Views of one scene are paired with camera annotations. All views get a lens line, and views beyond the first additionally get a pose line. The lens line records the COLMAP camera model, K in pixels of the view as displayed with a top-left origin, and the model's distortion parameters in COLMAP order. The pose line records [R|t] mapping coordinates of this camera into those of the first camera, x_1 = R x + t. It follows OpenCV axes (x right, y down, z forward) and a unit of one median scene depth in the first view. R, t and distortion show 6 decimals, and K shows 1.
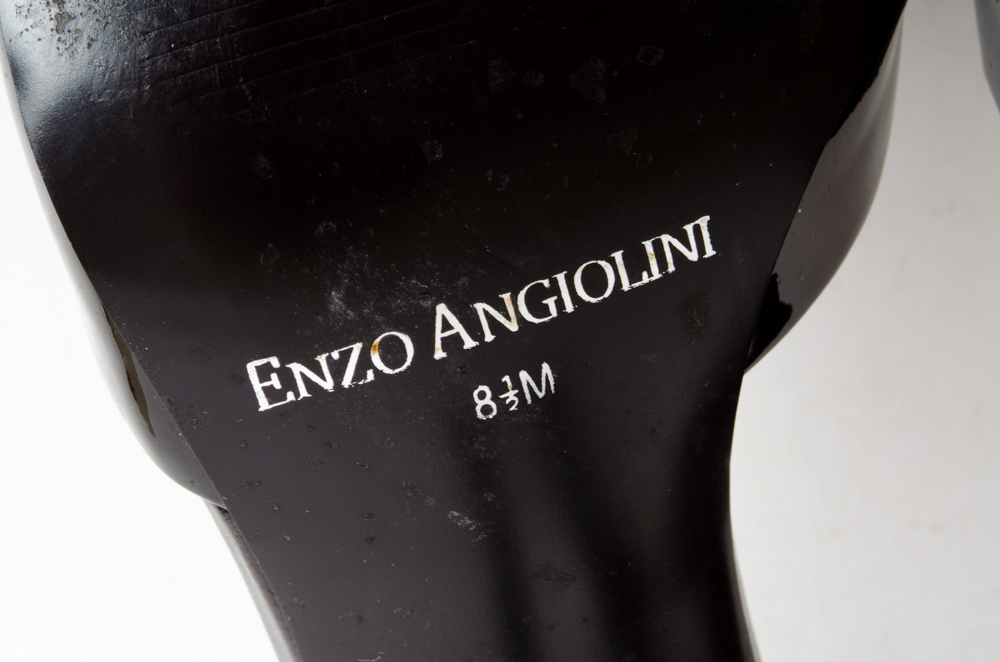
lens RADIAL K [[2339.3, 0, 500.3], [0, 2339.3, 332.0], [0, 0, 1]] dist [0.042823, 0.000000]
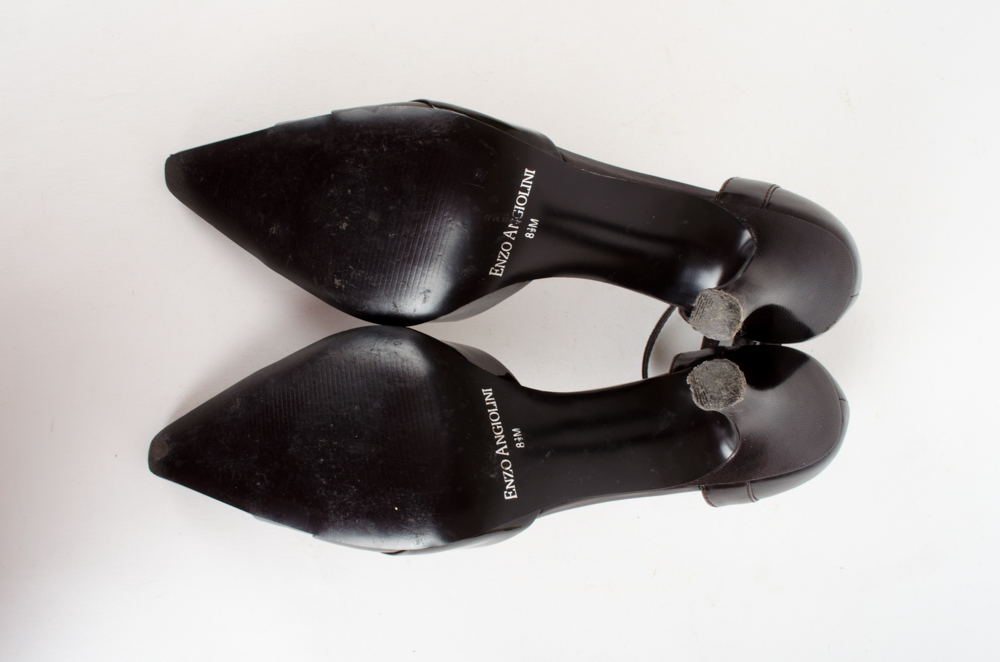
lens RADIAL K [[1009.7, 0, 499.9], [0, 1009.7, 327.5], [0, 0, 1]] dist [-0.012416, -0.000363]
pose [[0.097819, -0.979186, 0.177838, -0.130065], [0.994116, 0.087786, -0.063456, 0.092896], [0.046524, 0.182999, 0.982012, -0.867751]]
